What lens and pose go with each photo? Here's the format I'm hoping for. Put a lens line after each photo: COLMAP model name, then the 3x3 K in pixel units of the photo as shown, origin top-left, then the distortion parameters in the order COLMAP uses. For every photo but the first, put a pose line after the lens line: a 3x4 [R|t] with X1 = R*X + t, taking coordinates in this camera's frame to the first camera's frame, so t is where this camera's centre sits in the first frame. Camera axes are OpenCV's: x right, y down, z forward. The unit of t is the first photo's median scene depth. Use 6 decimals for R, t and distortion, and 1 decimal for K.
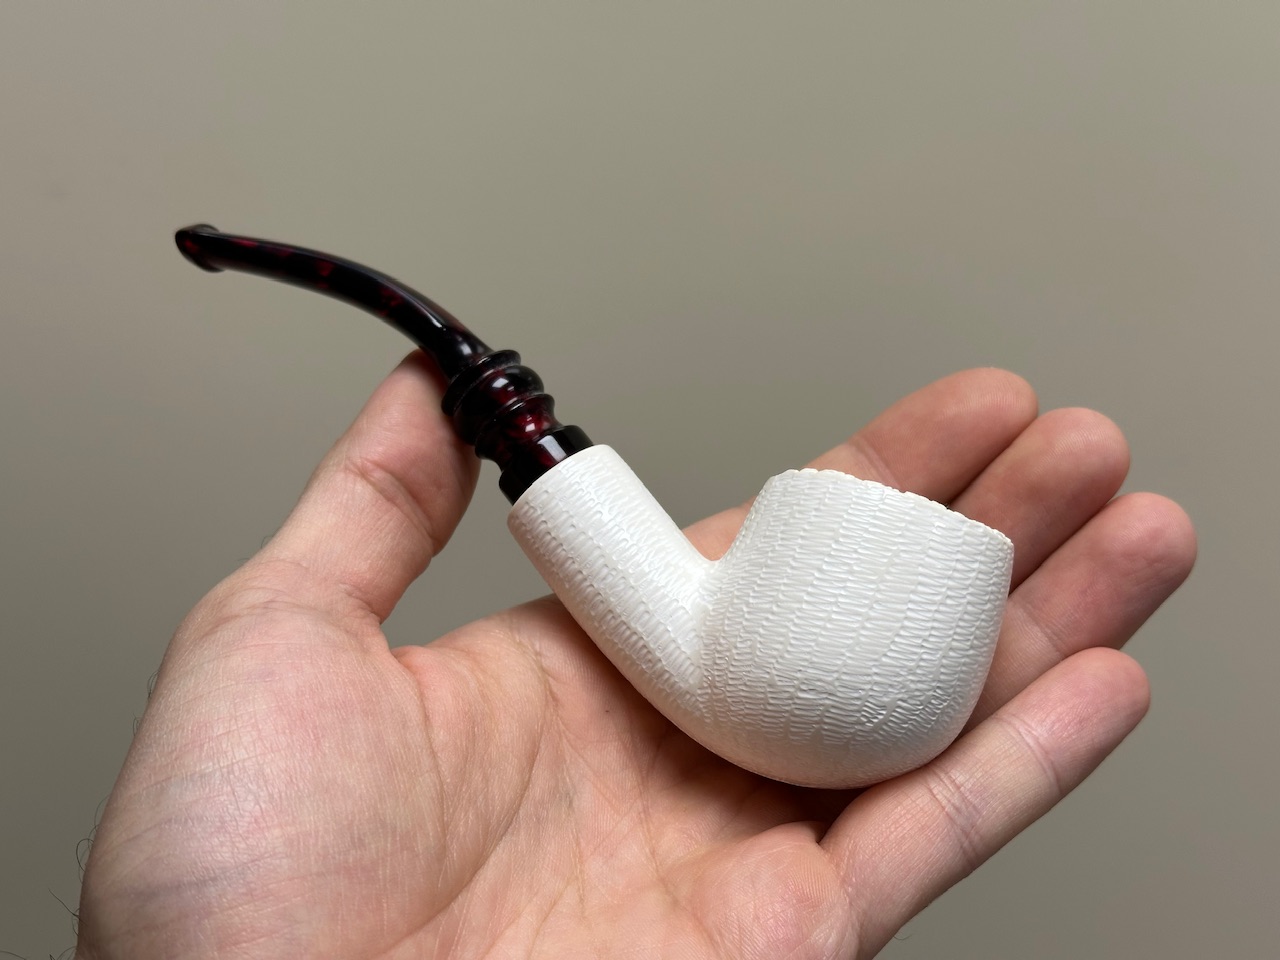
lens RADIAL K [[2062.0, 0, 640.0], [0, 2062.0, 480.0], [0, 0, 1]] dist [-0.001235, -0.041927]
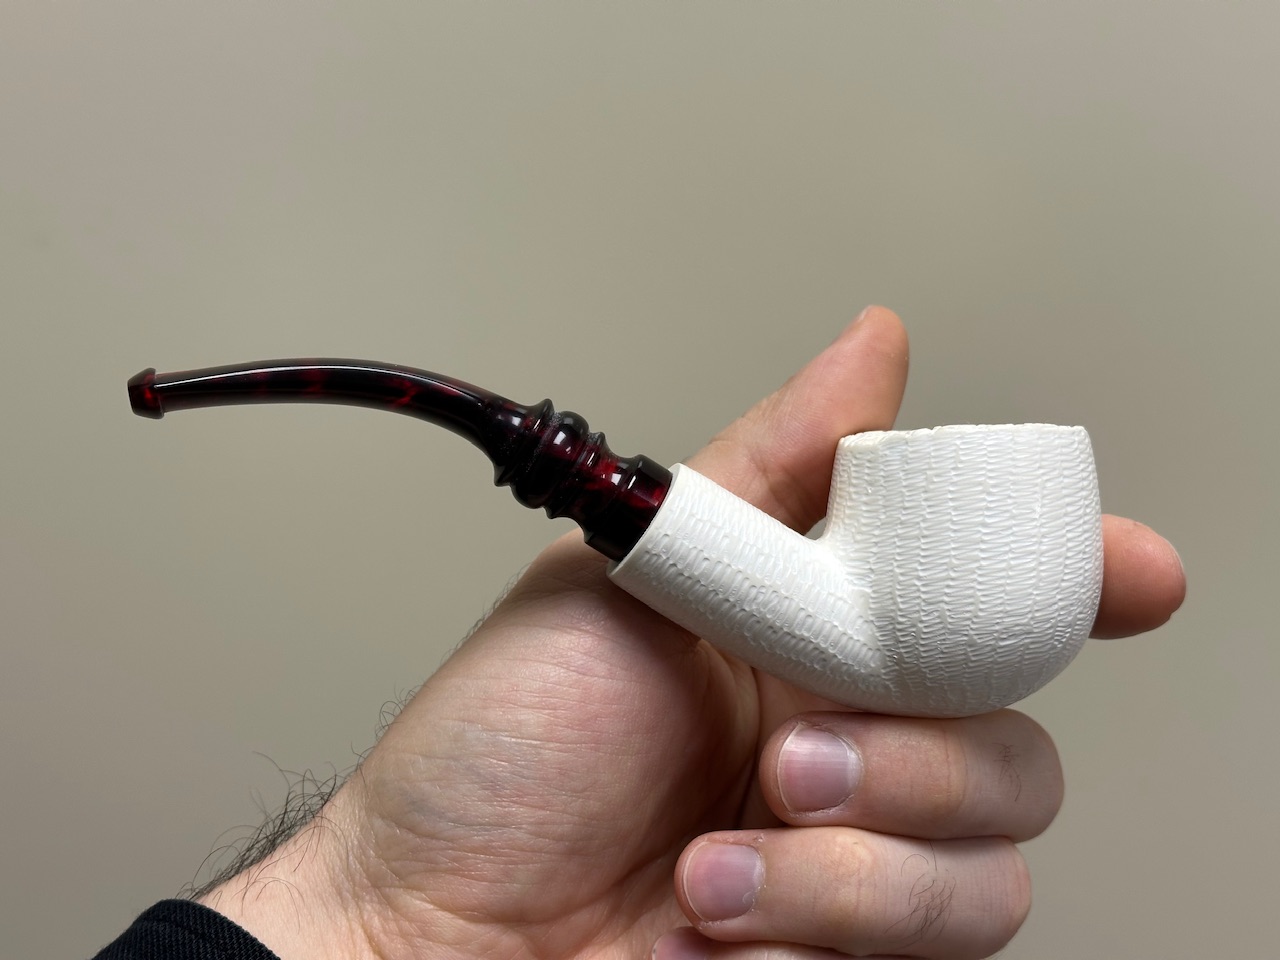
lens RADIAL K [[2062.0, 0, 640.0], [0, 2062.0, 480.0], [0, 0, 1]] dist [-0.001235, -0.041927]
pose [[0.861185, -0.340737, 0.377172, -0.436422], [0.277018, 0.936781, 0.213783, -0.242353], [-0.426171, -0.079623, 0.901132, 0.143663]]
